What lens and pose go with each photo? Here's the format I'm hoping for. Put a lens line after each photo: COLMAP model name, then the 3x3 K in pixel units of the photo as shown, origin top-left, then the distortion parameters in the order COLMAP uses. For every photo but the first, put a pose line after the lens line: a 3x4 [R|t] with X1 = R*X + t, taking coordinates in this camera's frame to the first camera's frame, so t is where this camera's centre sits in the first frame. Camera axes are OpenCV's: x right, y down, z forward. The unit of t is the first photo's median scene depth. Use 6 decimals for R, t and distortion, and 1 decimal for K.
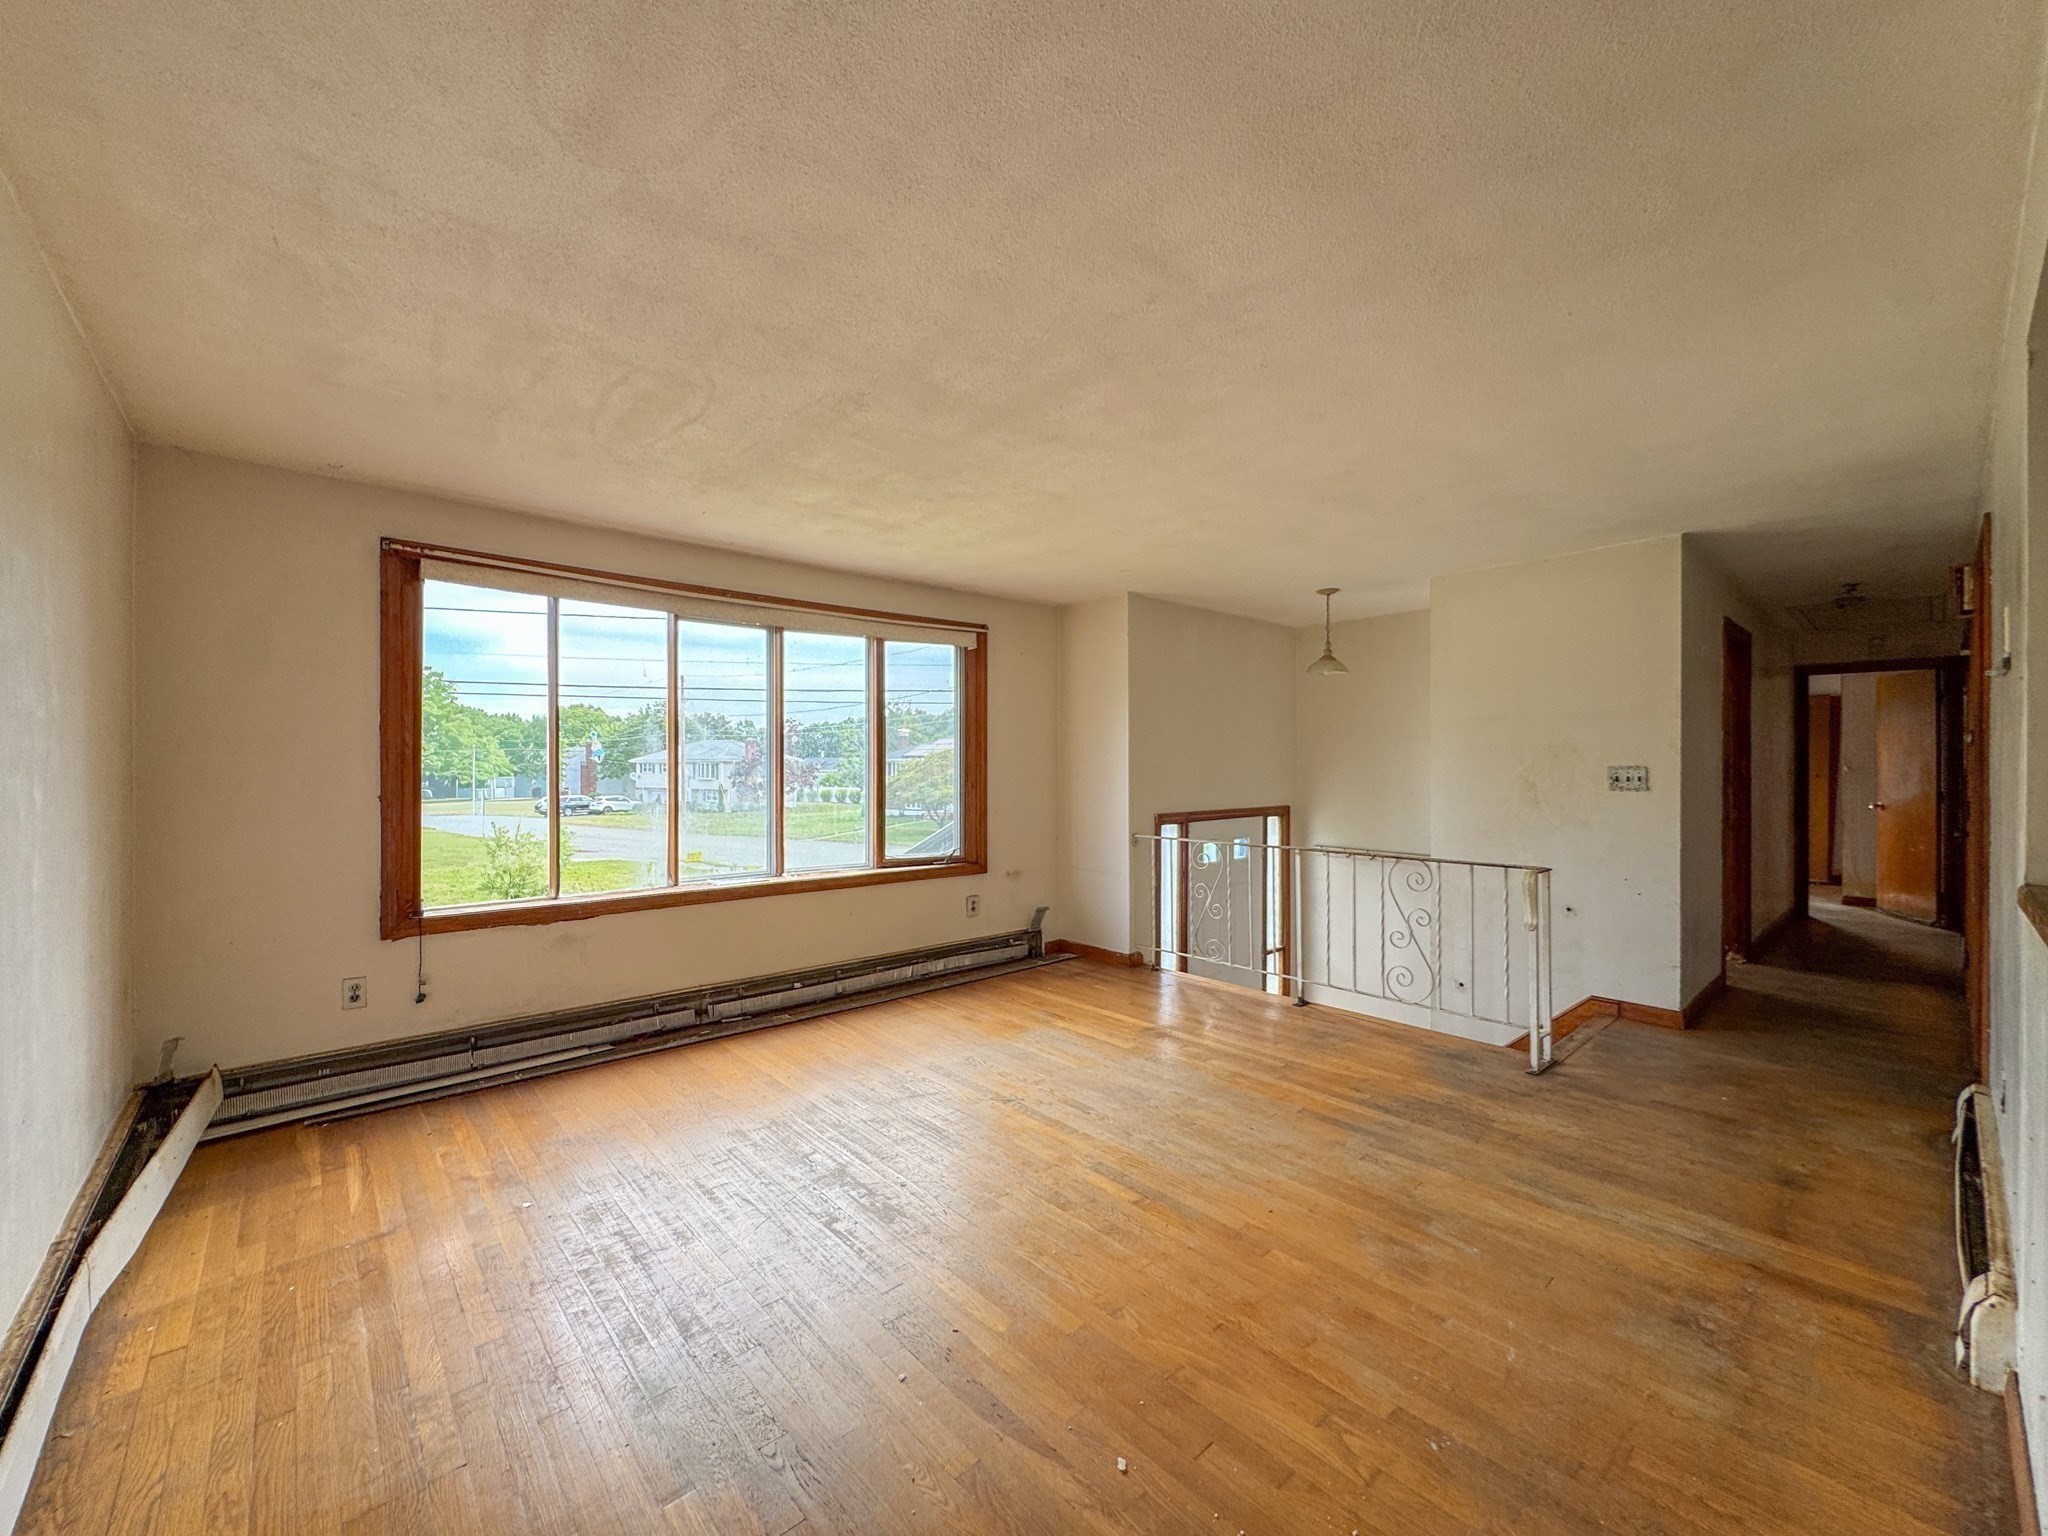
lens RADIAL K [[826.4, 0, 1042.6], [0, 826.4, 770.6], [0, 0, 1]] dist [0.000229, 0.000007]
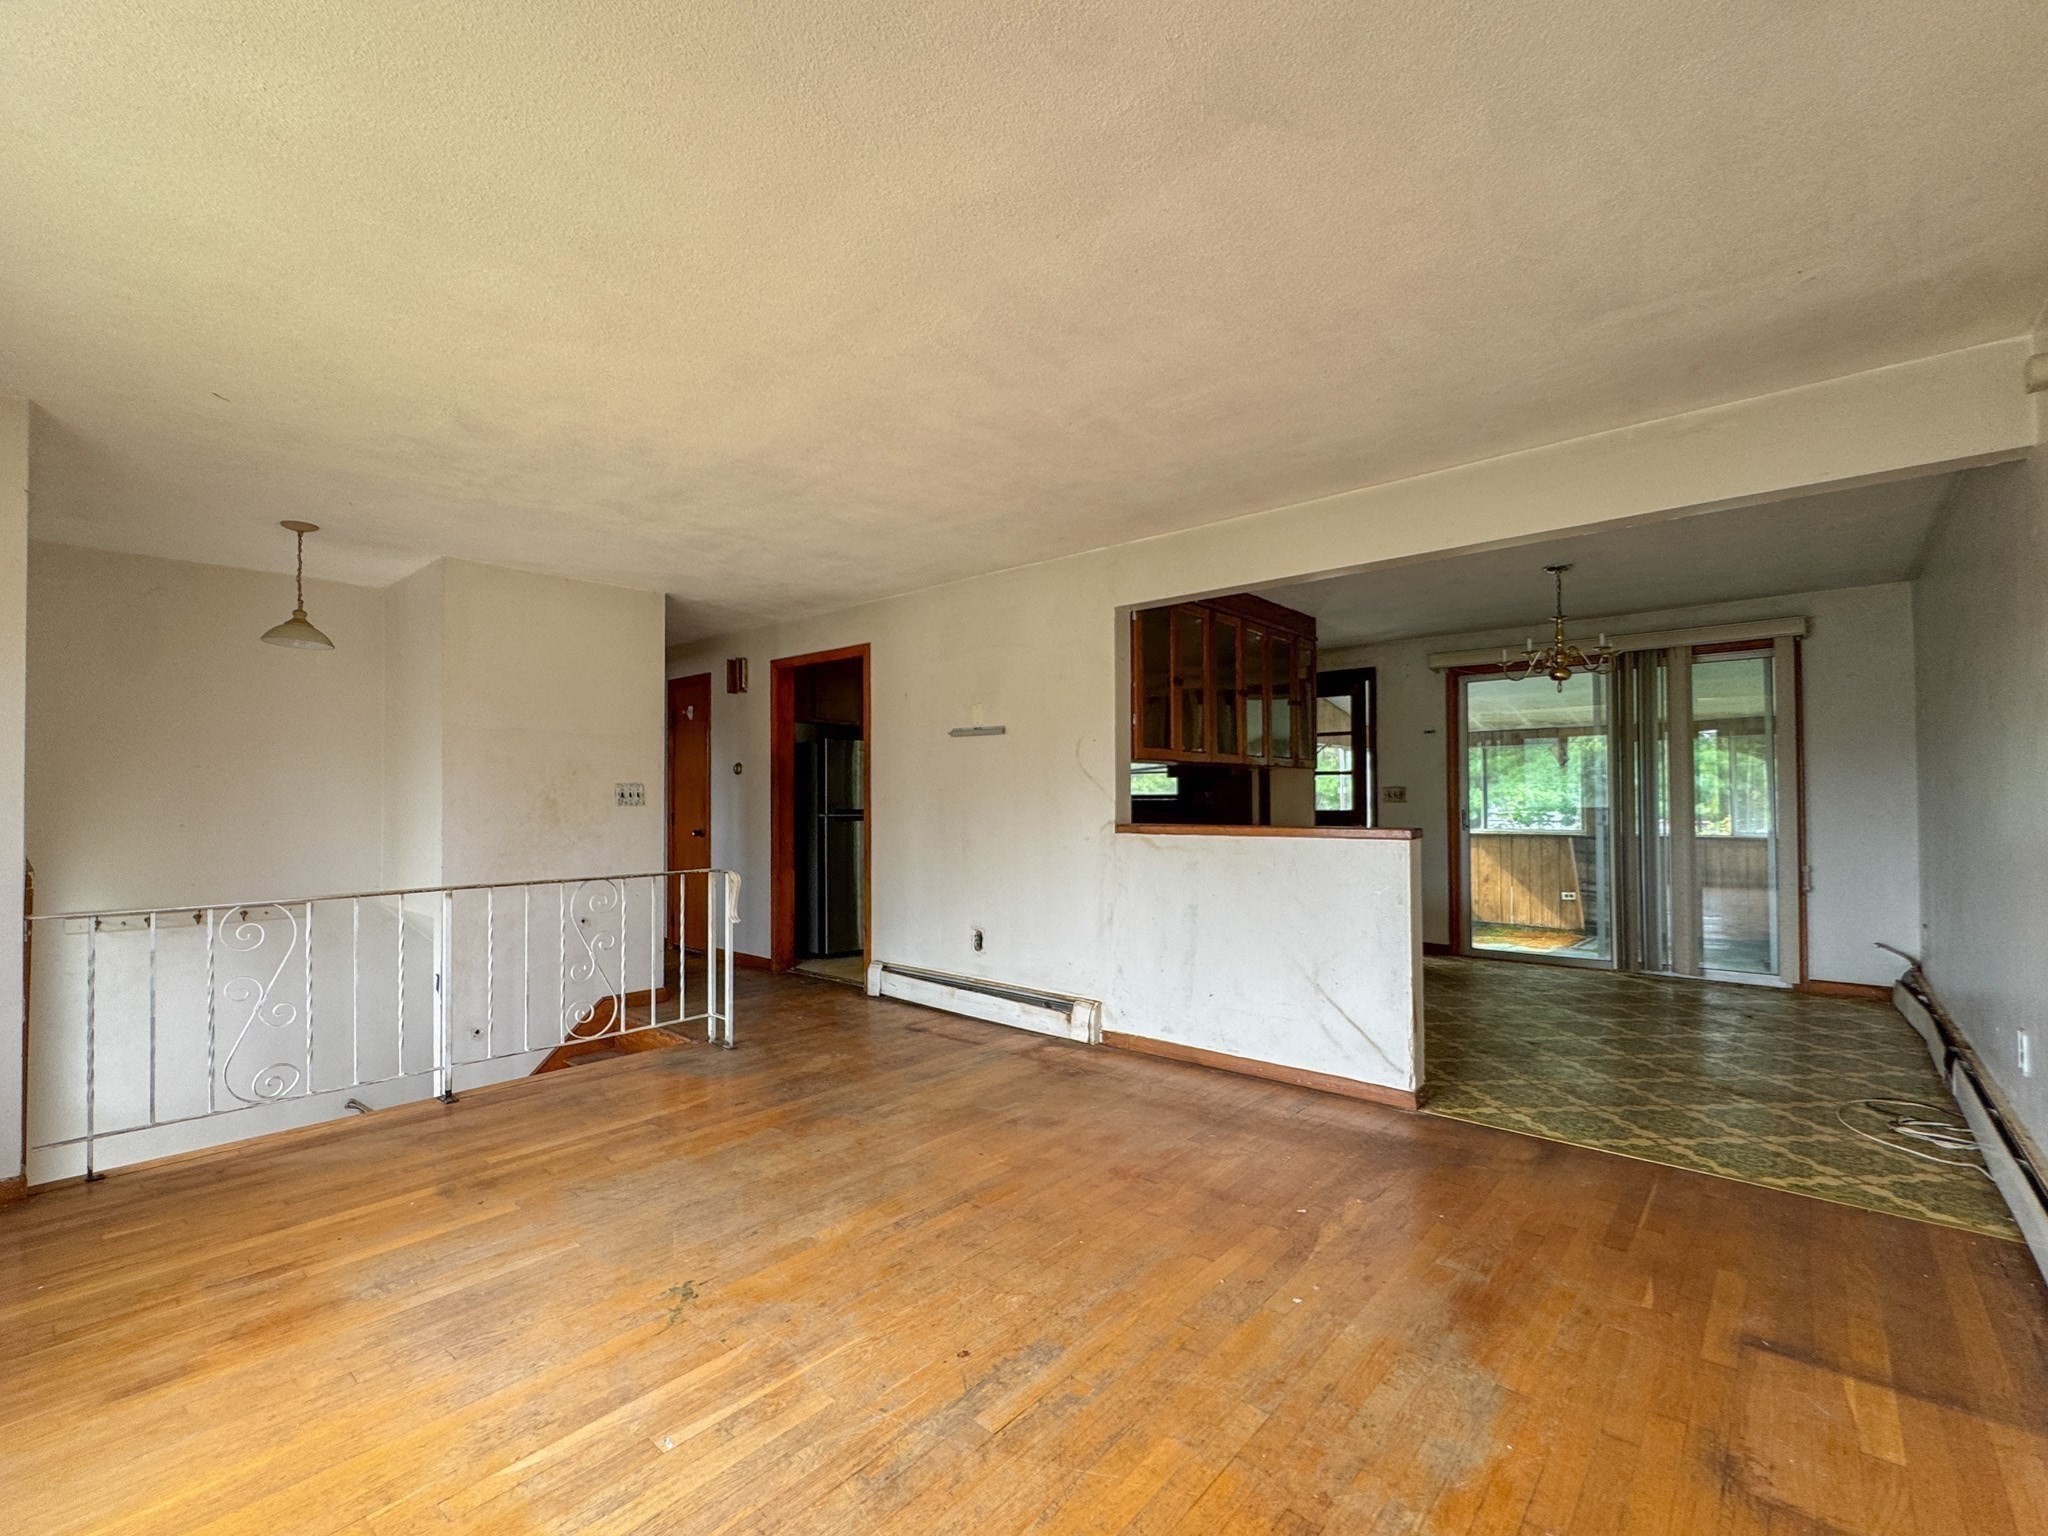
lens RADIAL K [[826.4, 0, 1042.6], [0, 826.4, 770.6], [0, 0, 1]] dist [0.000229, 0.000007]
pose [[-0.091660, 0.033068, 0.995241, -0.632670], [0.008409, 0.999439, -0.032433, 0.023849], [-0.995755, 0.005396, -0.091886, 0.712684]]
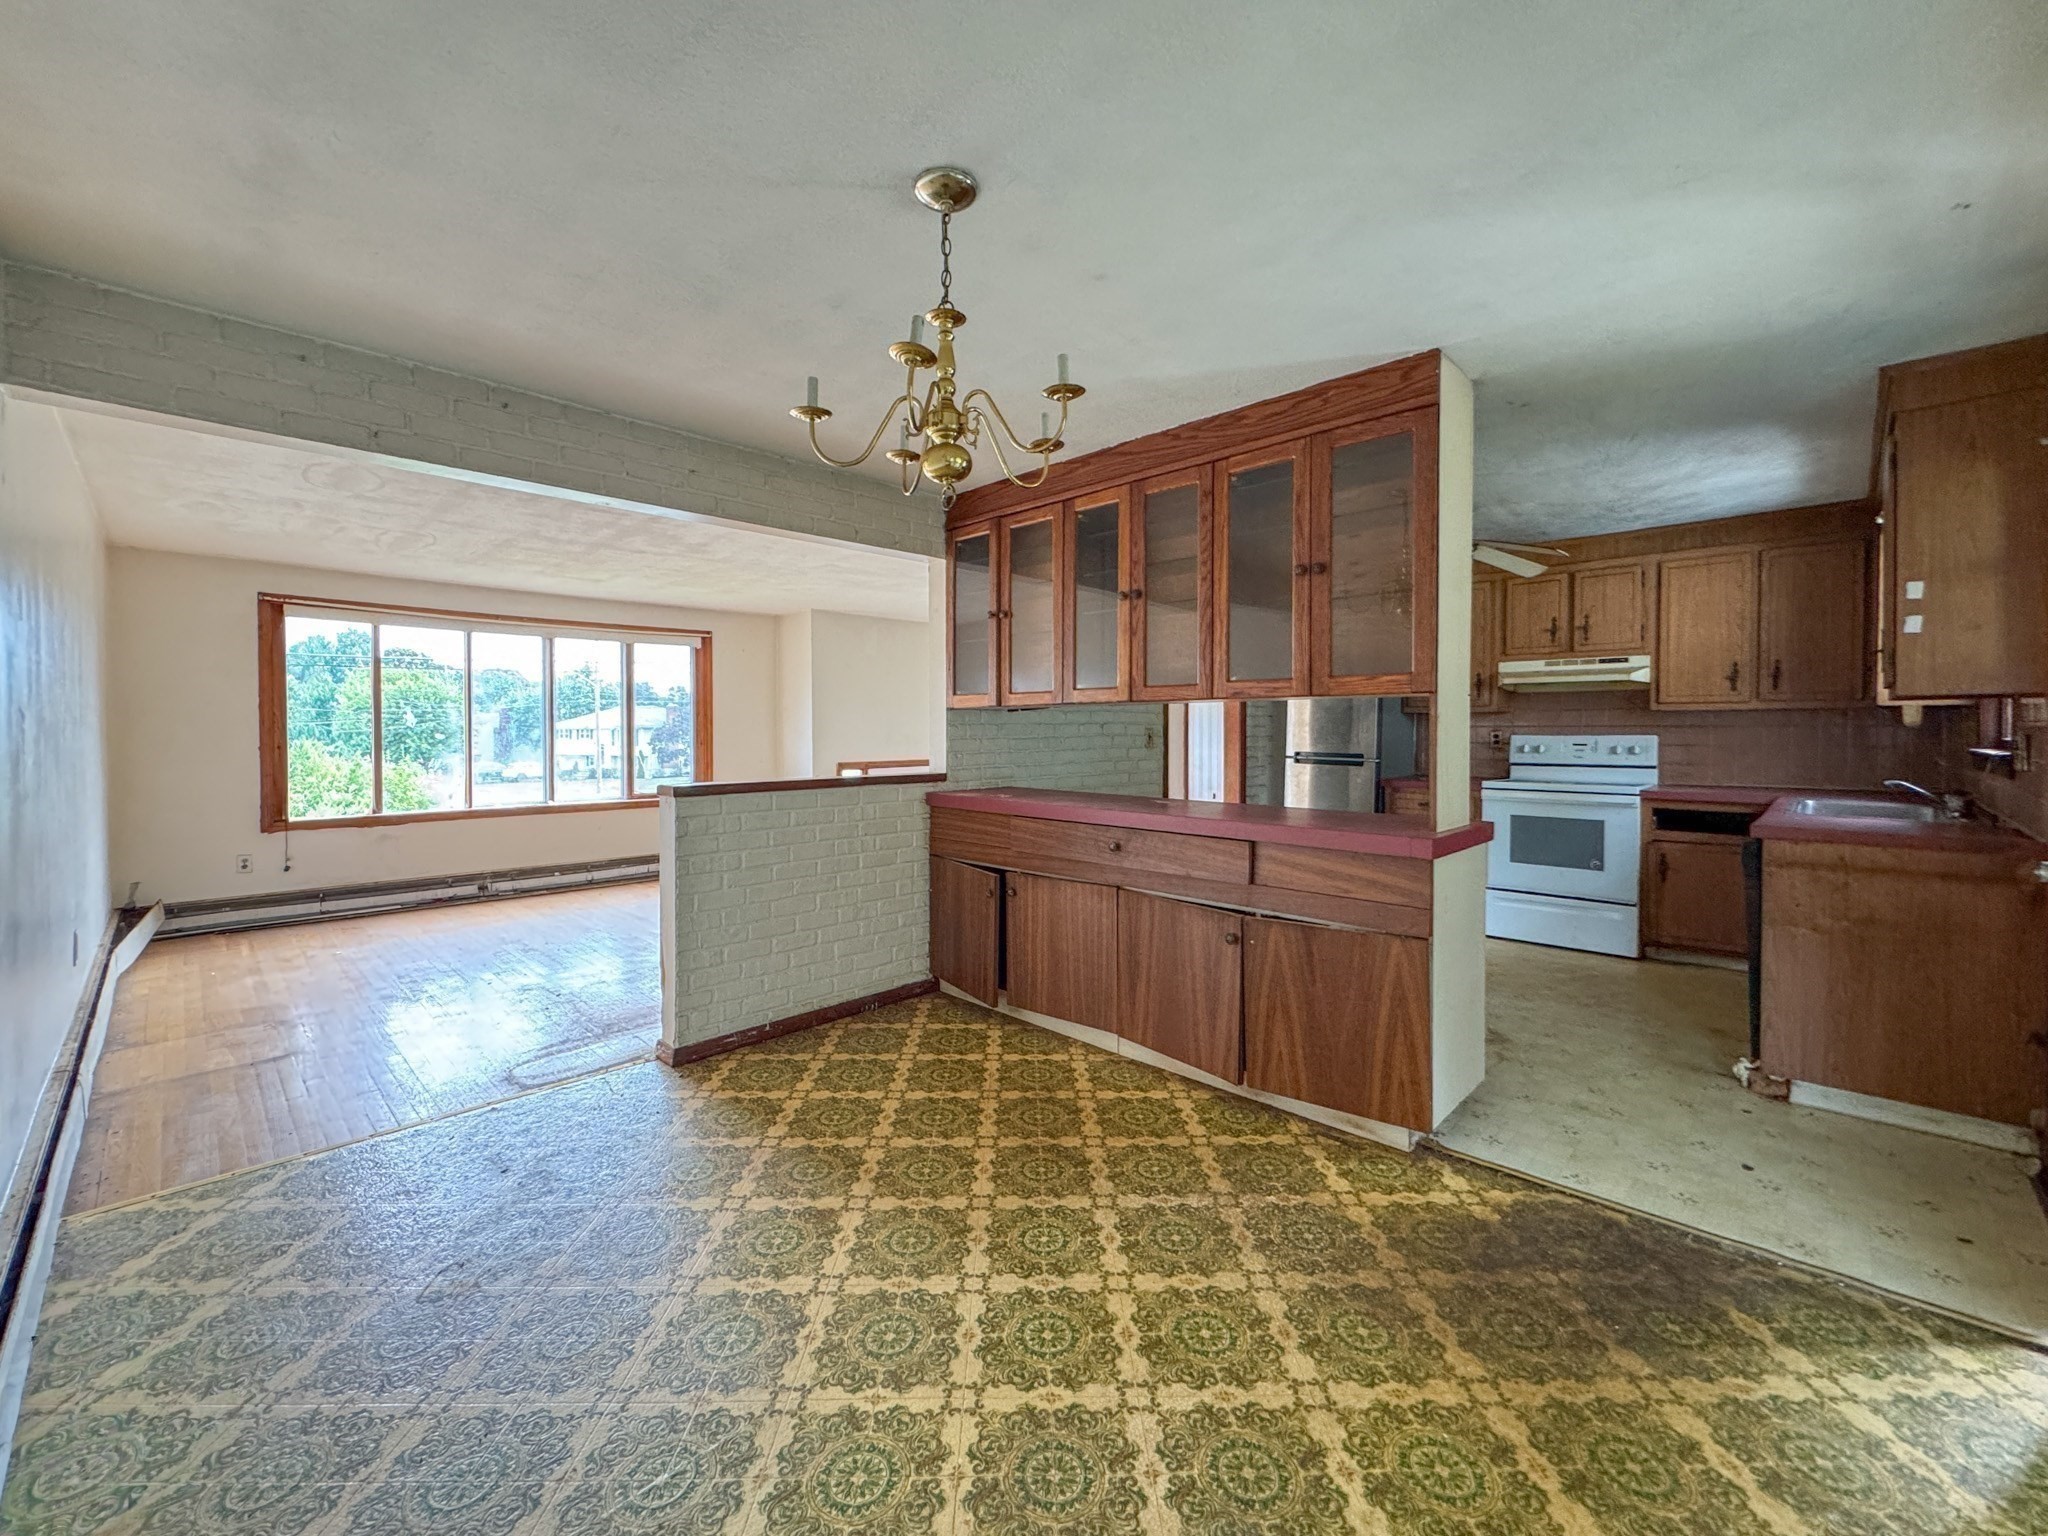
lens RADIAL K [[836.9, 0, 1053.0], [0, 836.9, 743.5], [0, 0, 1]] dist [0.000191, 0.000265]
pose [[0.997240, -0.003245, 0.074171, 0.574394], [0.002556, 0.999953, 0.009390, 0.010115], [-0.074198, -0.009174, 0.997201, -0.688529]]
